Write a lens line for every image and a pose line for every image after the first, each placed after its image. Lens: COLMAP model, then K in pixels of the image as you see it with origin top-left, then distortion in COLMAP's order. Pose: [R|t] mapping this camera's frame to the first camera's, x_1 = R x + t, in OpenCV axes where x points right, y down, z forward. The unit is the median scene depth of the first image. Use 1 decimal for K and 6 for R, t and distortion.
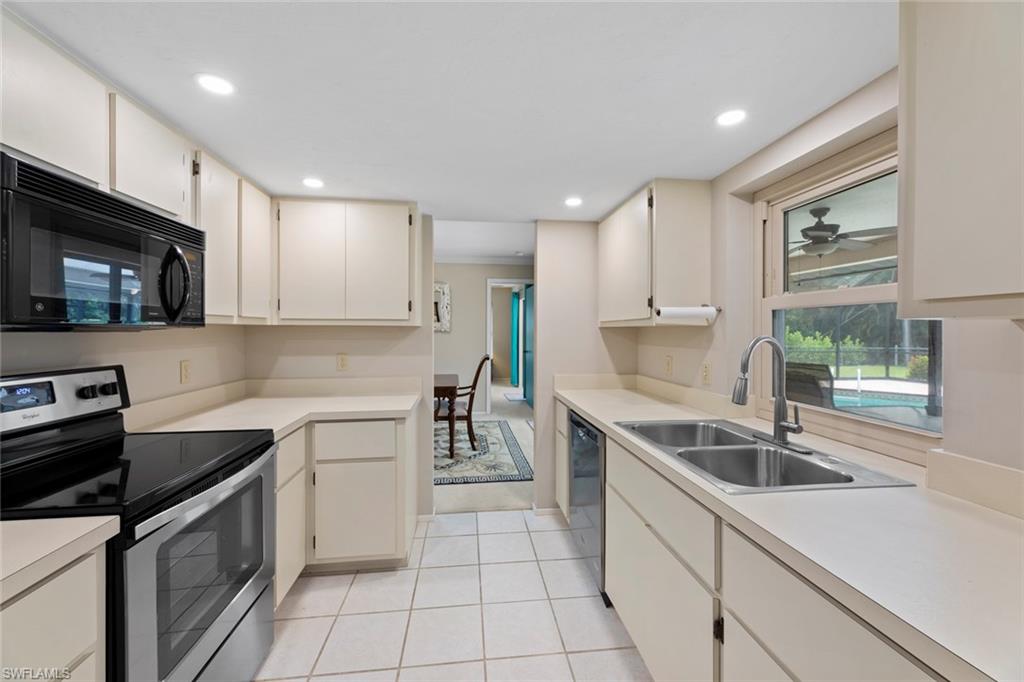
lens RADIAL K [[413.6, 0, 512.0], [0, 413.6, 341.0], [0, 0, 1]] dist [-0.000361, -0.000053]
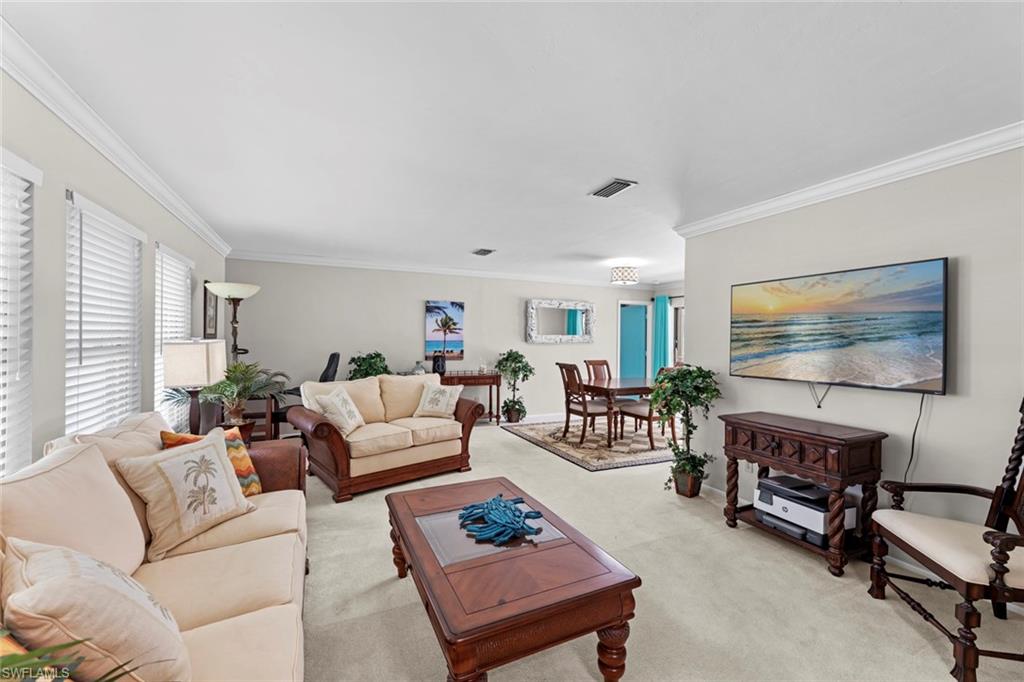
lens RADIAL K [[413.6, 0, 512.0], [0, 413.6, 341.0], [0, 0, 1]] dist [-0.000361, -0.000053]
pose [[0.322627, 0.003005, -0.946522, 0.980036], [-0.029134, 0.999553, -0.006757, -0.009413], [0.946078, 0.029756, 0.322570, 0.380899]]
